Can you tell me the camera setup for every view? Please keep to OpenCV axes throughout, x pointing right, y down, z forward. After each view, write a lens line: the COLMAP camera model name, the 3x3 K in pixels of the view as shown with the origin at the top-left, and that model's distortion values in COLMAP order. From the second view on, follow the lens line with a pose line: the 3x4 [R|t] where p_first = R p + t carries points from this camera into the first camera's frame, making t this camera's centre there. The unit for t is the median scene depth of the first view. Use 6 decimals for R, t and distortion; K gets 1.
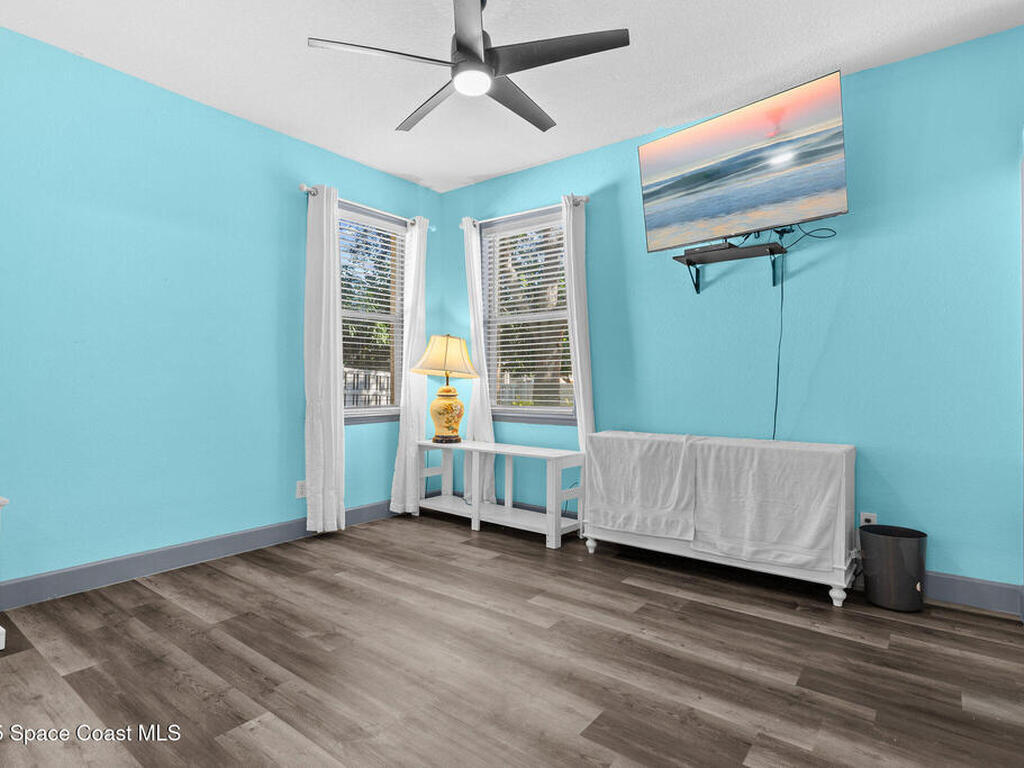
lens RADIAL K [[549.0, 0, 511.9], [0, 549.0, 382.2], [0, 0, 1]] dist [-0.001274, -0.000441]
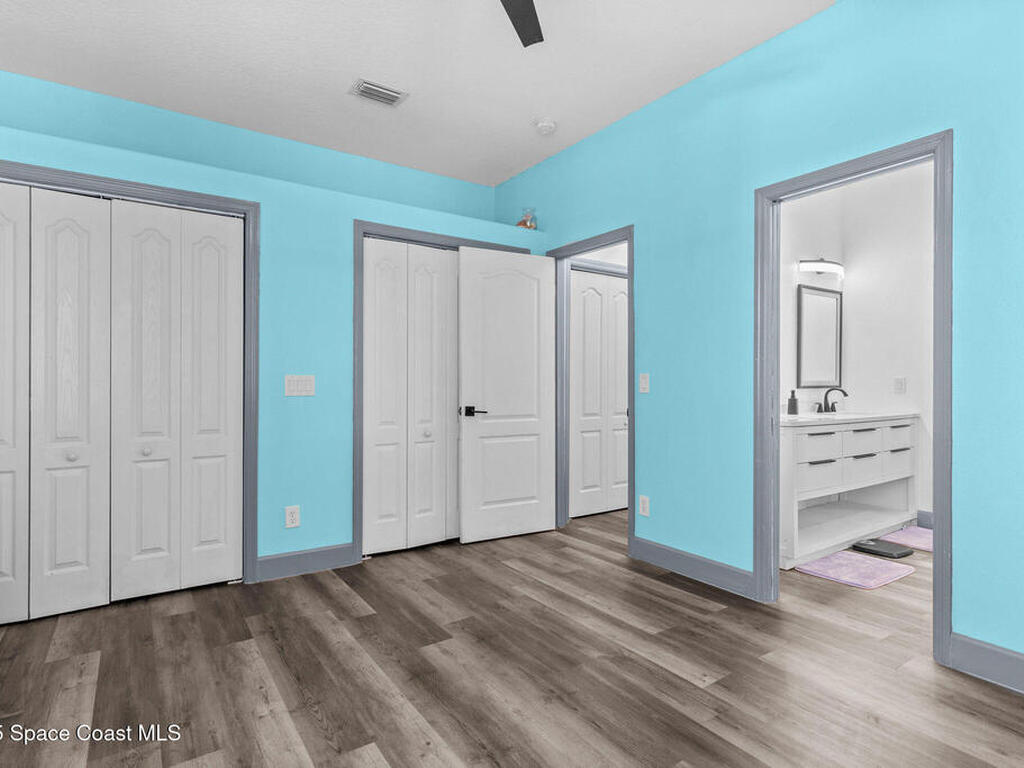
lens RADIAL K [[549.0, 0, 511.6], [0, 549.0, 382.5], [0, 0, 1]] dist [-0.001274, -0.000441]
pose [[-0.952049, -0.002771, 0.305932, -0.357436], [-0.000421, 0.999970, 0.007746, -0.010528], [-0.305944, 0.007245, -0.952022, 1.848636]]
